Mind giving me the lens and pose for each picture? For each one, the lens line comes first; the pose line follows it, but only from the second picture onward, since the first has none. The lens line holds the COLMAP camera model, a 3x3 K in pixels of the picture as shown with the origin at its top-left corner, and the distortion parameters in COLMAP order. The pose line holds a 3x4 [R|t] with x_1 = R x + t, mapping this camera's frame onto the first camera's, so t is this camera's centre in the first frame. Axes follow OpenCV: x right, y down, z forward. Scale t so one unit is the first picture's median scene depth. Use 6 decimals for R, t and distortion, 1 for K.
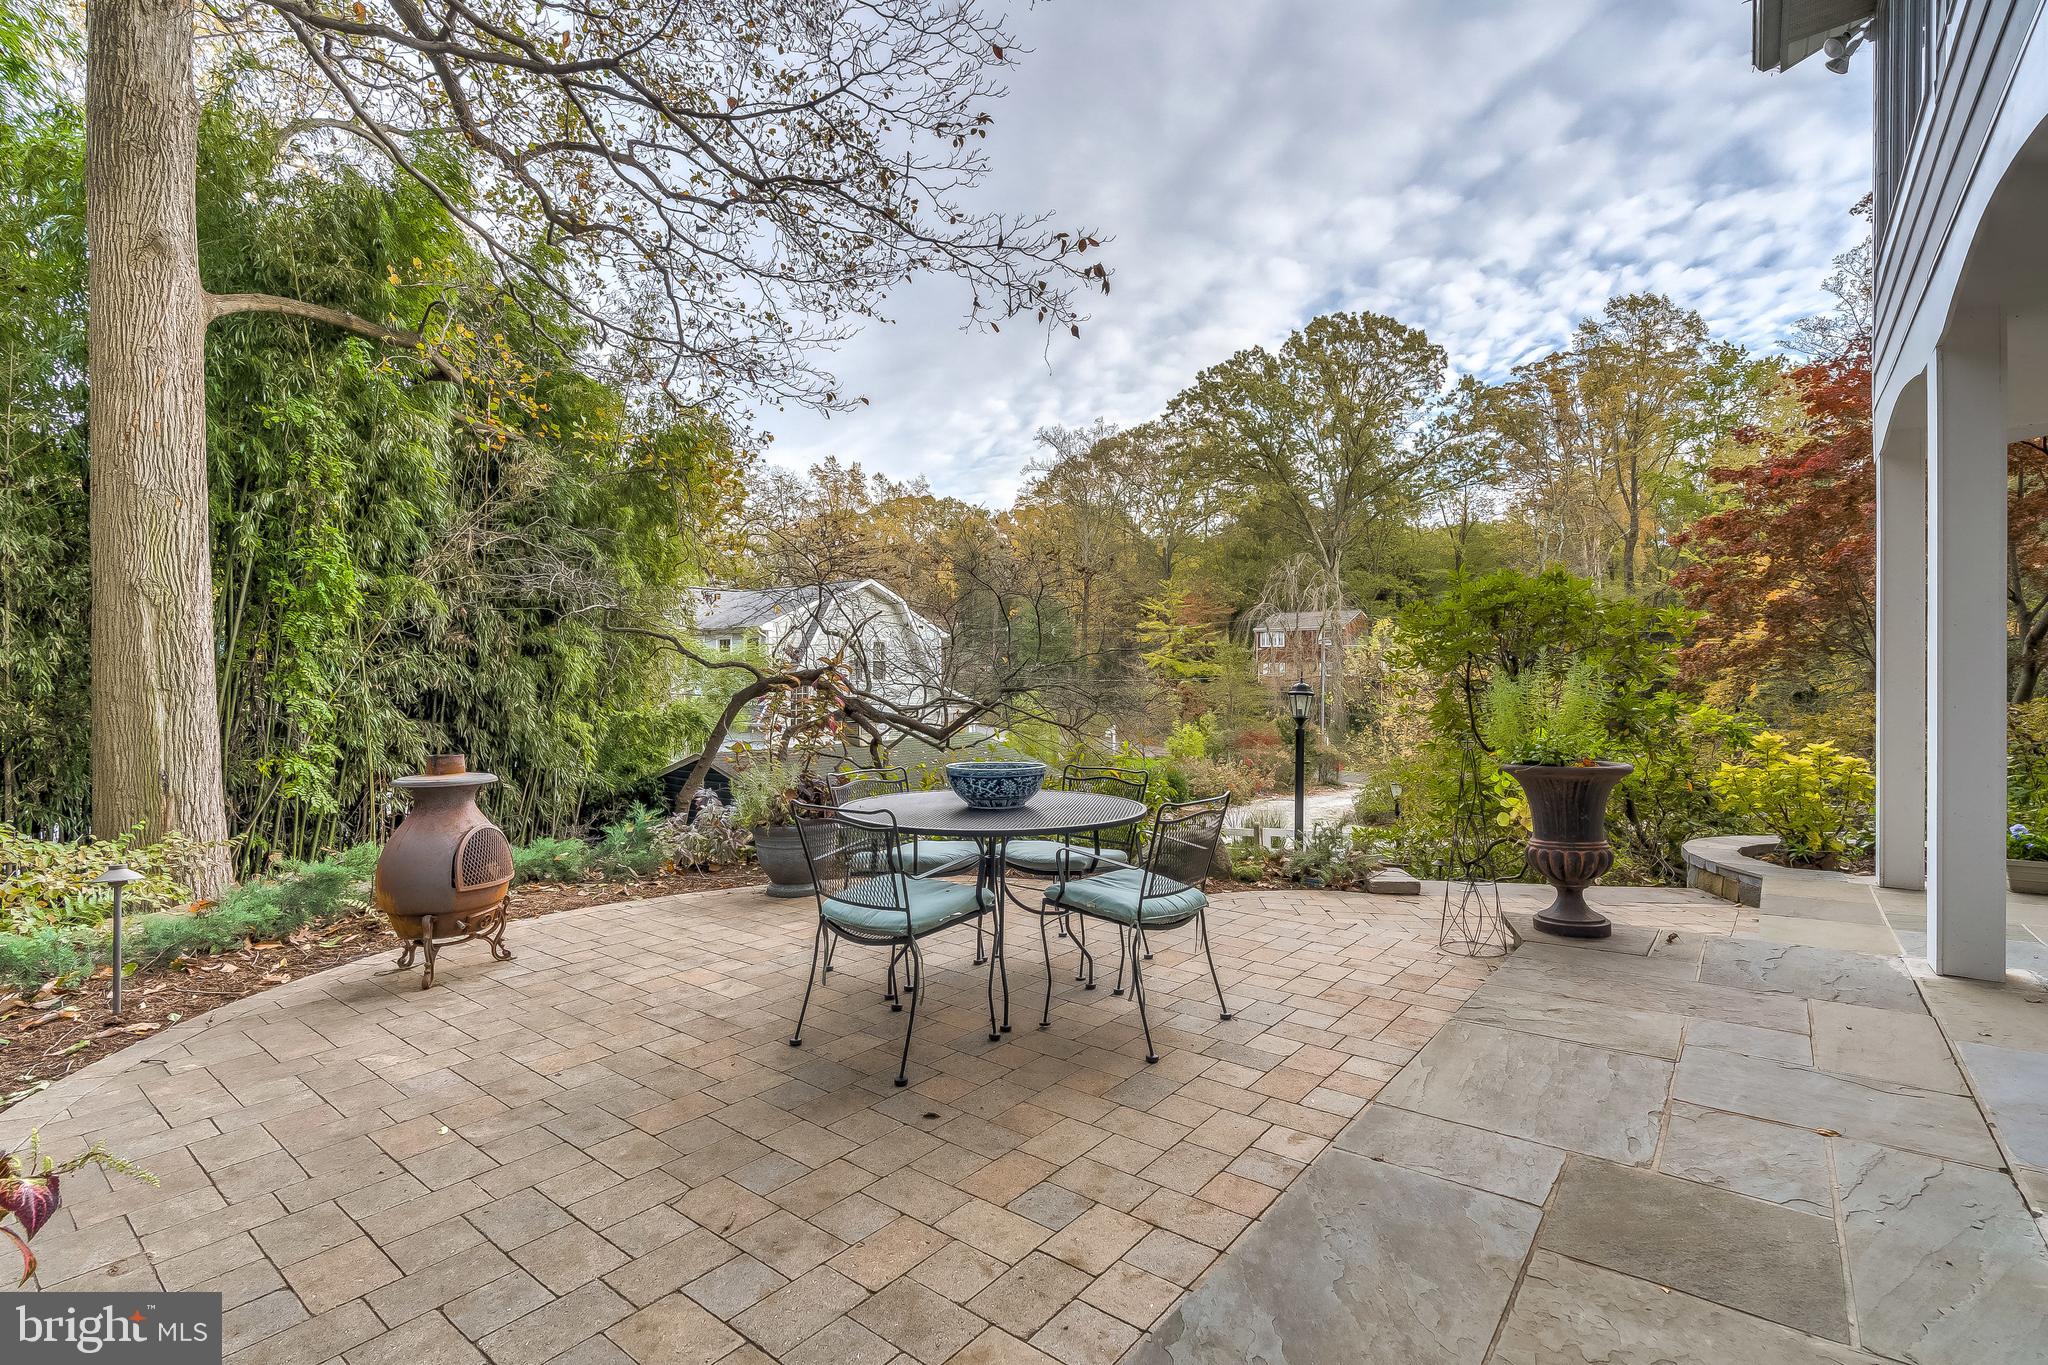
lens RADIAL K [[929.2, 0, 1013.4], [0, 929.2, 677.4], [0, 0, 1]] dist [-0.007750, 0.002478]
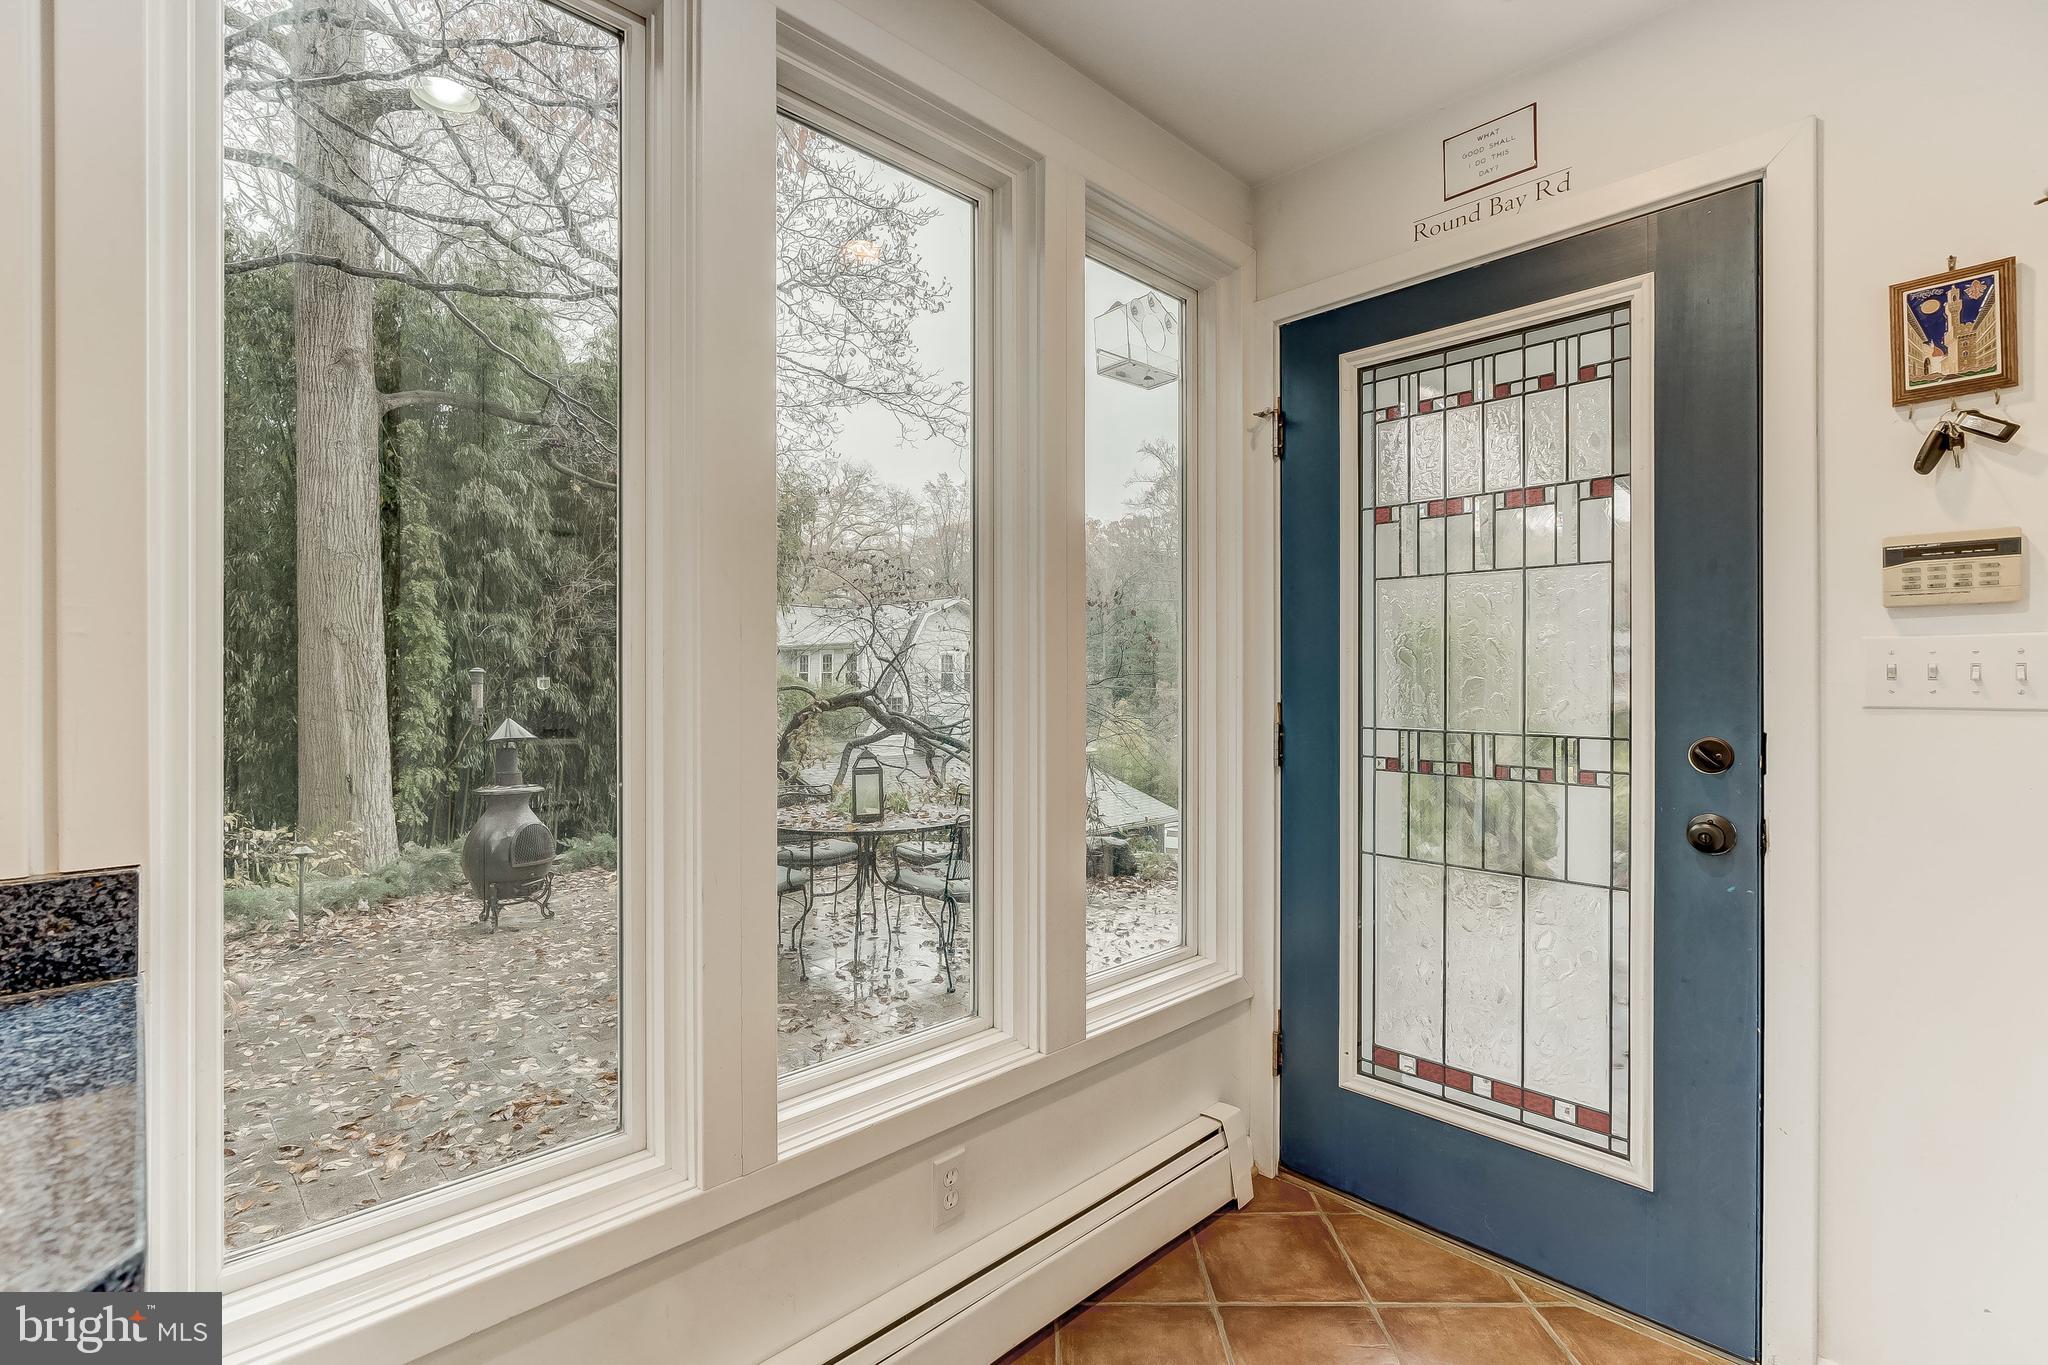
lens RADIAL K [[929.2, 0, 1022.0], [0, 929.2, 679.7], [0, 0, 1]] dist [-0.007750, 0.002478]
pose [[0.991961, -0.001280, -0.126540, 0.349252], [0.000841, 0.999993, -0.003523, -0.053204], [0.126544, 0.003388, 0.991955, -0.315223]]
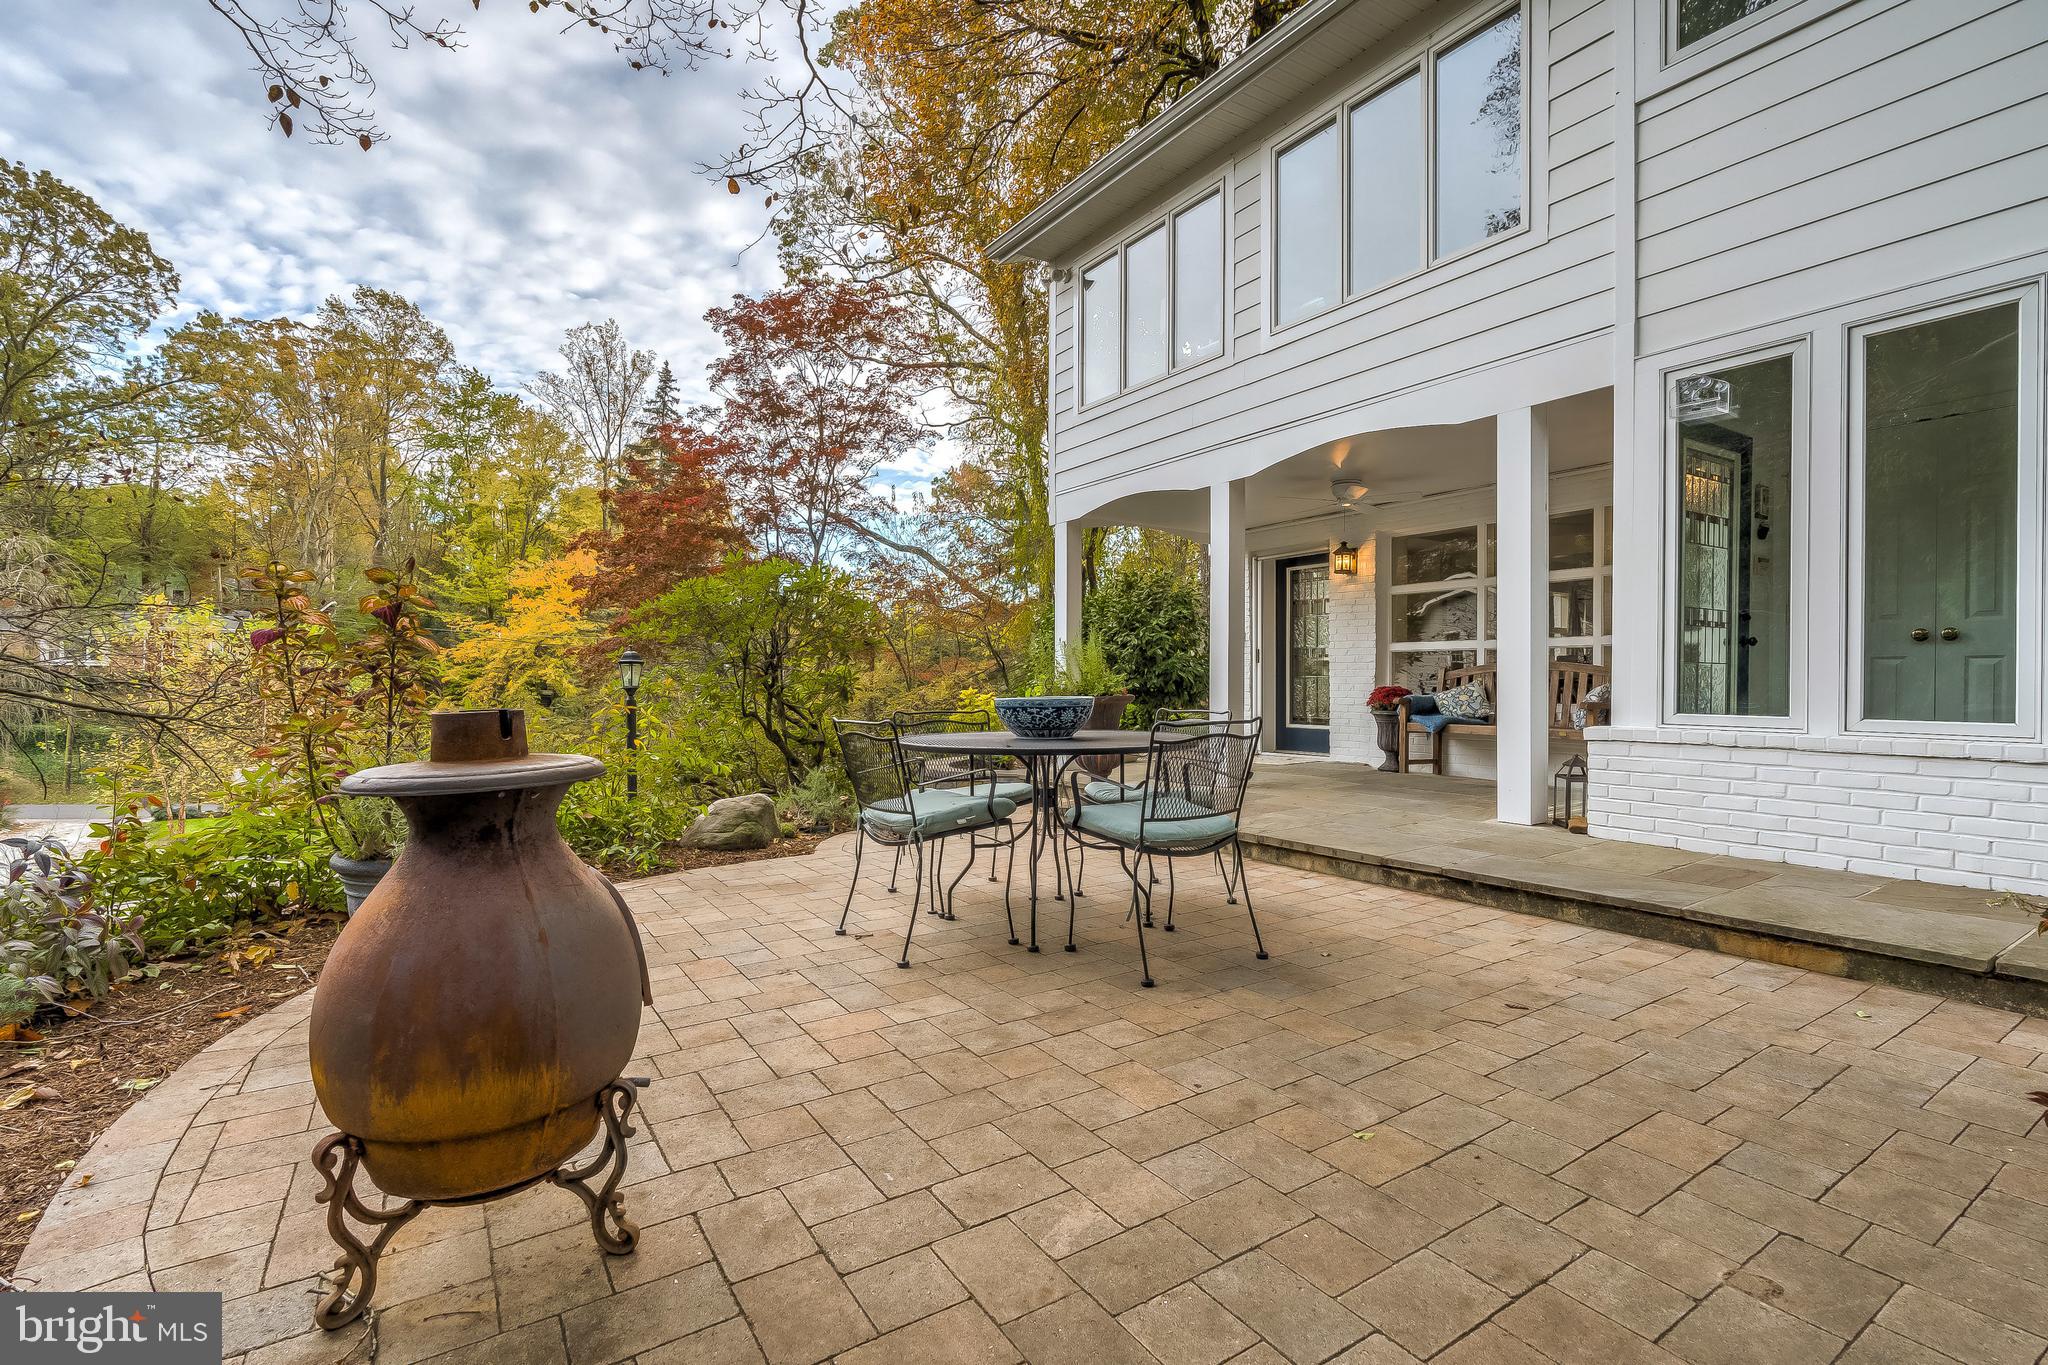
lens RADIAL K [[929.2, 0, 1024.0], [0, 929.2, 679.6], [0, 0, 1]] dist [-0.007750, 0.002478]
pose [[0.319038, 0.001320, 0.947741, -0.931399], [-0.000073, 0.999999, -0.001368, 0.074318], [-0.947742, 0.000367, 0.319038, 0.663897]]
